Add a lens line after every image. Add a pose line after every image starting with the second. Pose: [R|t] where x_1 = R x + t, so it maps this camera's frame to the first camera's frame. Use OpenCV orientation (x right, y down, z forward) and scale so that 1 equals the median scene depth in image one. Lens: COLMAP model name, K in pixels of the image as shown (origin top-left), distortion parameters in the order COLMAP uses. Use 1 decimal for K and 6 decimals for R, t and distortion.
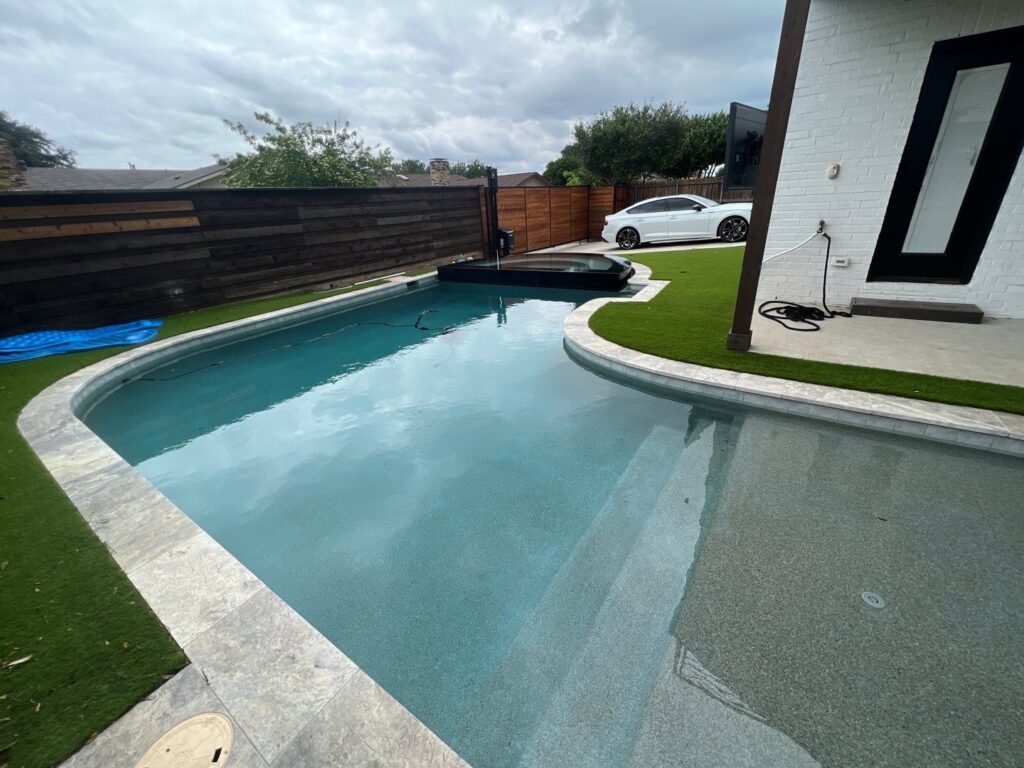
lens RADIAL K [[408.9, 0, 507.1], [0, 408.9, 382.2], [0, 0, 1]] dist [-0.000752, -0.000514]
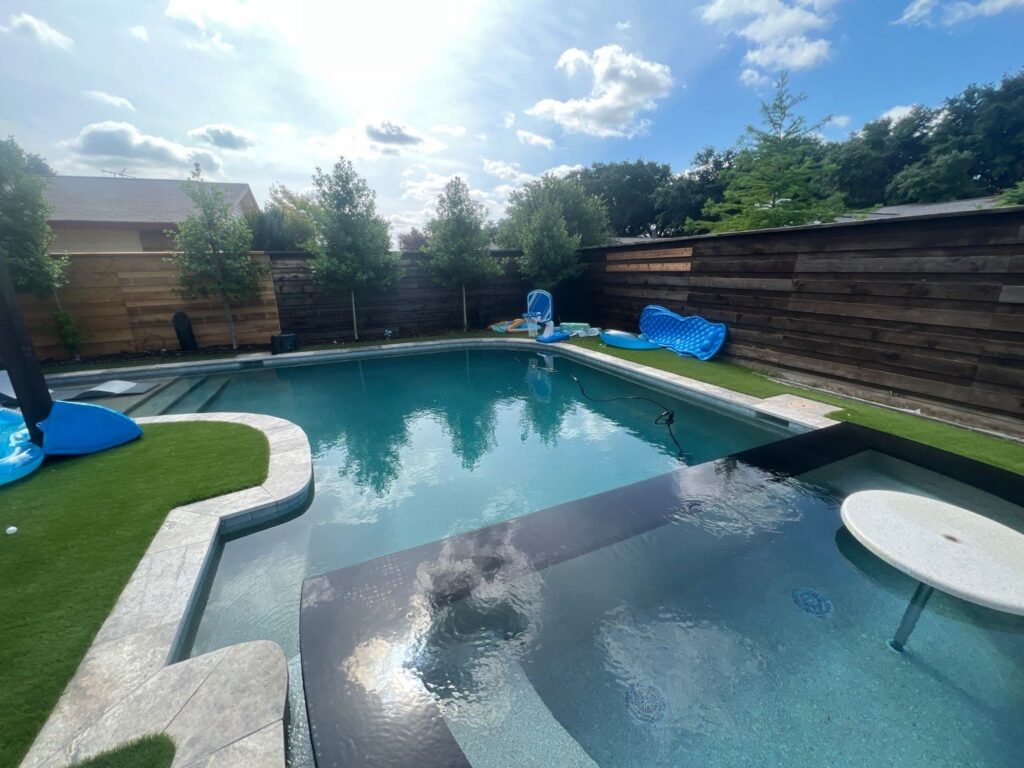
lens RADIAL K [[408.9, 0, 512.7], [0, 408.9, 382.2], [0, 0, 1]] dist [-0.000752, -0.000514]
pose [[-0.545101, 0.293160, -0.785444, 0.330027], [-0.291212, 0.812325, 0.505295, -0.475798], [0.786168, 0.504168, -0.357428, 1.009916]]
